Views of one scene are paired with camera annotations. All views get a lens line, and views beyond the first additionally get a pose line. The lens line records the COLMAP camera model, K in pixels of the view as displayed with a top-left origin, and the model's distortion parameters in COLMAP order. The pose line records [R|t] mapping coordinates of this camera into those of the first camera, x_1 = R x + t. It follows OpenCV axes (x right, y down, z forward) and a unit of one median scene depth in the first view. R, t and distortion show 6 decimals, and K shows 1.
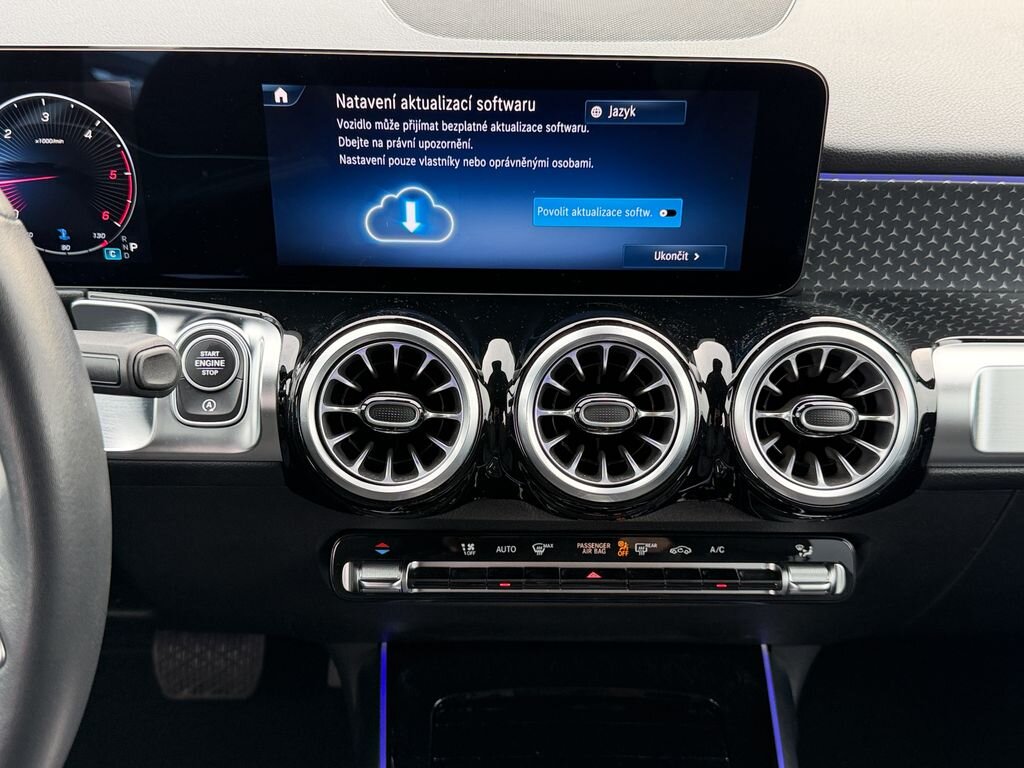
lens RADIAL K [[1106.8, 0, 502.9], [0, 1106.8, 379.1], [0, 0, 1]] dist [0.058019, 0.000000]
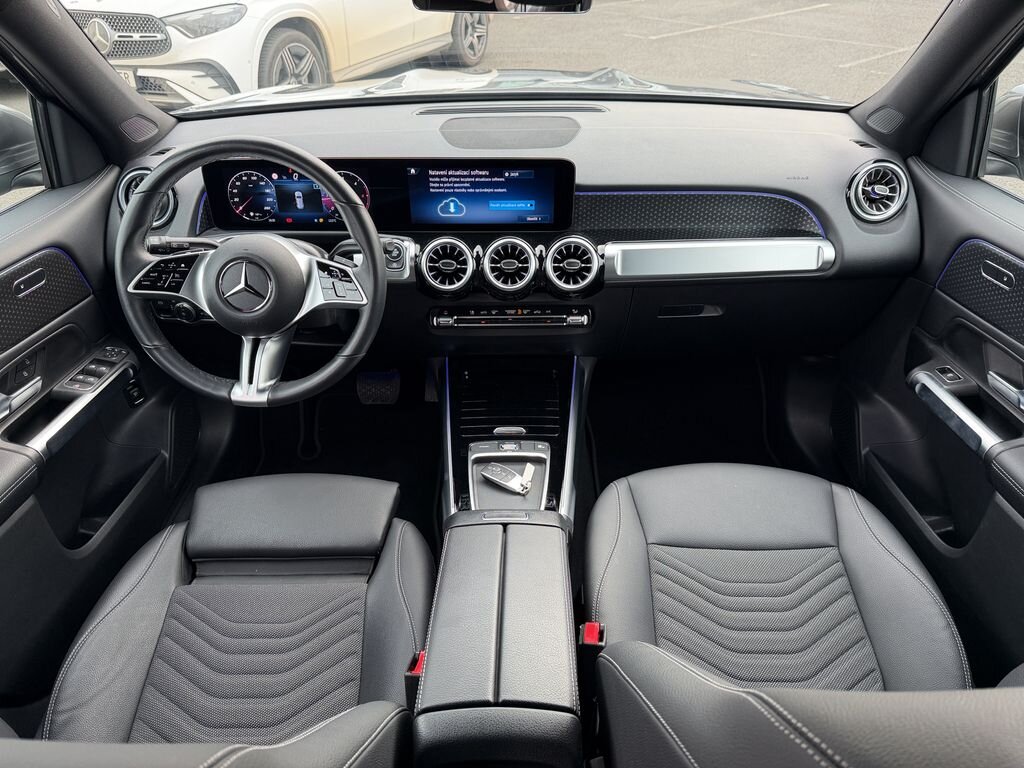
lens RADIAL K [[719.1, 0, 502.4], [0, 719.1, 400.6], [0, 0, 1]] dist [0.041997, -0.020057]
pose [[0.999645, -0.009461, -0.024913, 0.116167], [0.012104, 0.994059, 0.108171, 0.196518], [0.023742, -0.108434, 0.993820, -1.205989]]
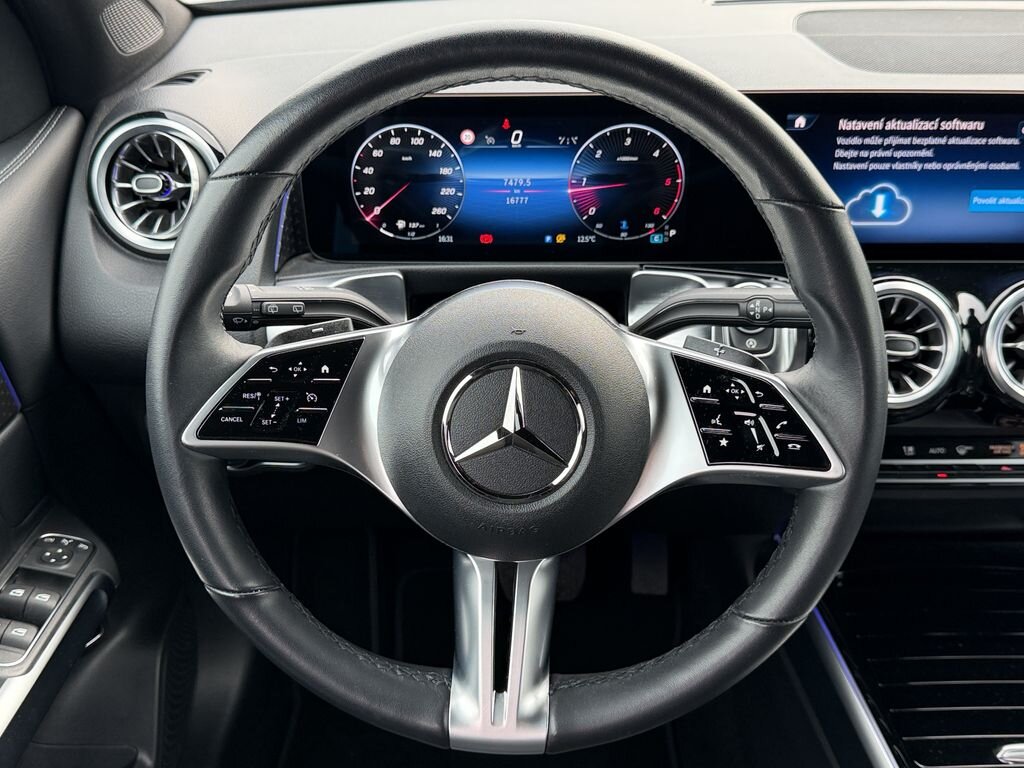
lens RADIAL K [[1106.8, 0, 503.1], [0, 1106.8, 398.4], [0, 0, 1]] dist [0.058019, 0.000000]
pose [[0.999701, -0.011359, -0.021634, -0.535967], [0.011997, 0.999490, 0.029584, 0.045962], [0.021287, -0.029834, 0.999328, -0.411594]]
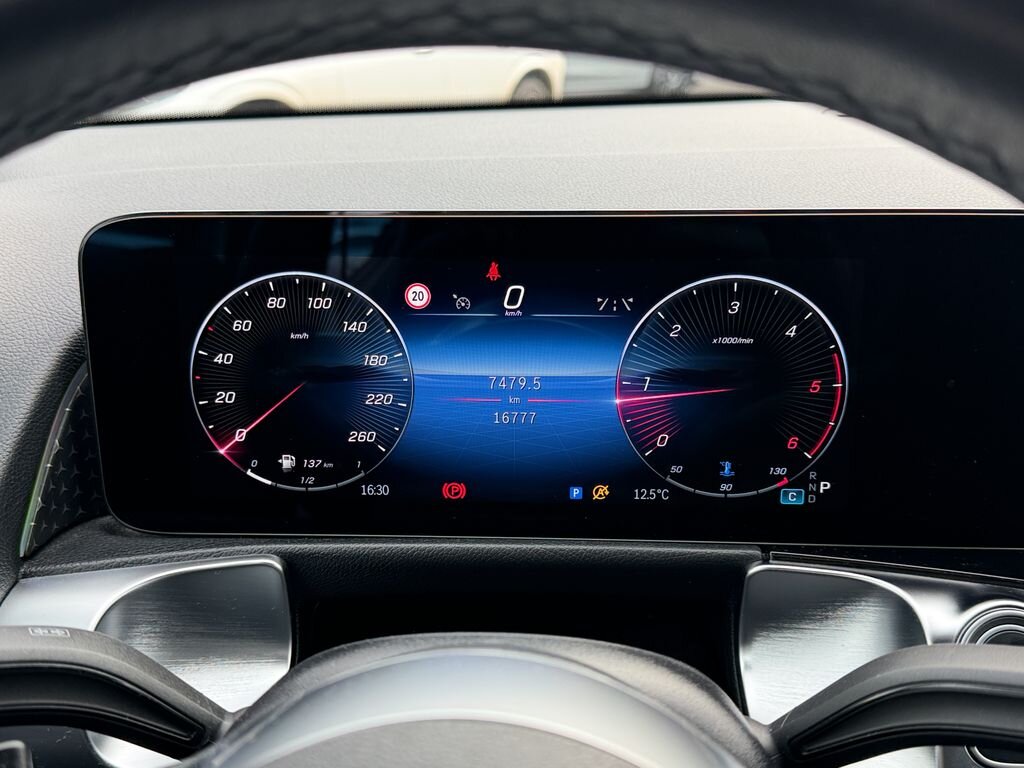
lens RADIAL K [[1106.8, 0, 509.2], [0, 1106.8, 362.9], [0, 0, 1]] dist [0.058019, 0.000000]
pose [[0.998796, -0.004858, -0.048805, -0.513853], [-0.003656, 0.984940, -0.172855, -0.076806], [0.048910, 0.172826, 0.983737, 0.303818]]
